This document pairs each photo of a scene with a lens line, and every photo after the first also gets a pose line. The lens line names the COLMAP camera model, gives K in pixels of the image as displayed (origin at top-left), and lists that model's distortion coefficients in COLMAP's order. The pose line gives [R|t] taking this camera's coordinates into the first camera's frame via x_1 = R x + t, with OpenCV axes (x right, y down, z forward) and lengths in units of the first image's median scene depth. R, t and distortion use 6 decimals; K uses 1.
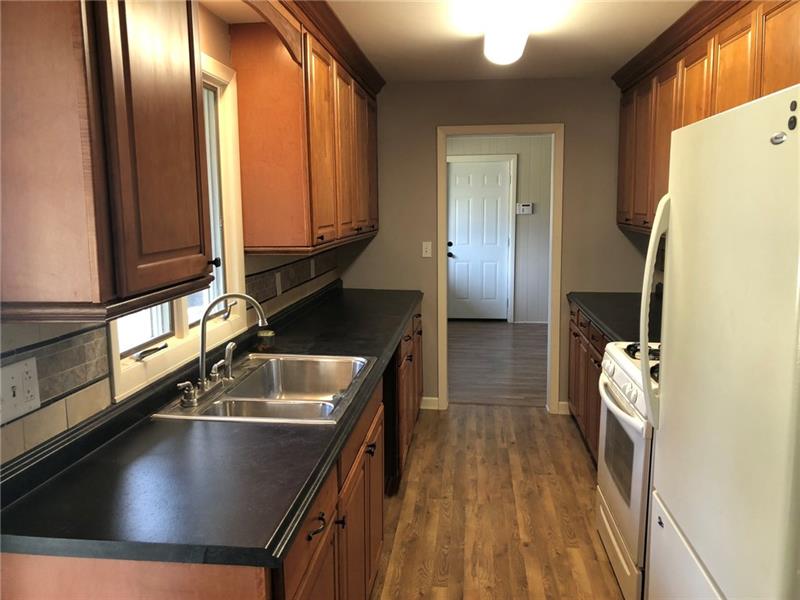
lens RADIAL K [[657.6, 0, 400.3], [0, 657.6, 299.9], [0, 0, 1]] dist [0.038758, -0.056787]
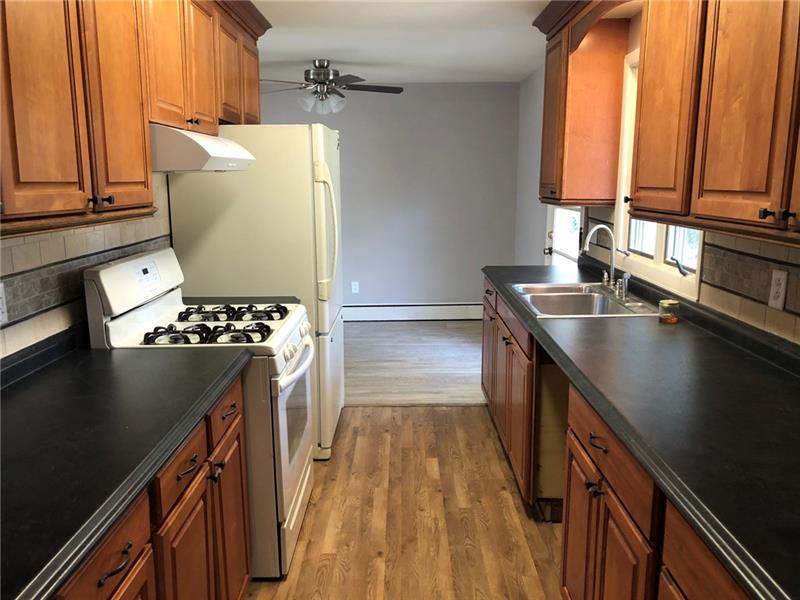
lens RADIAL K [[657.6, 0, 400.2], [0, 657.6, 297.7], [0, 0, 1]] dist [0.038758, -0.056787]
pose [[-0.994605, 0.025569, -0.100536, 0.247425], [-0.007647, 0.948440, 0.316866, -0.234813], [0.103454, 0.315925, -0.943127, 1.753839]]
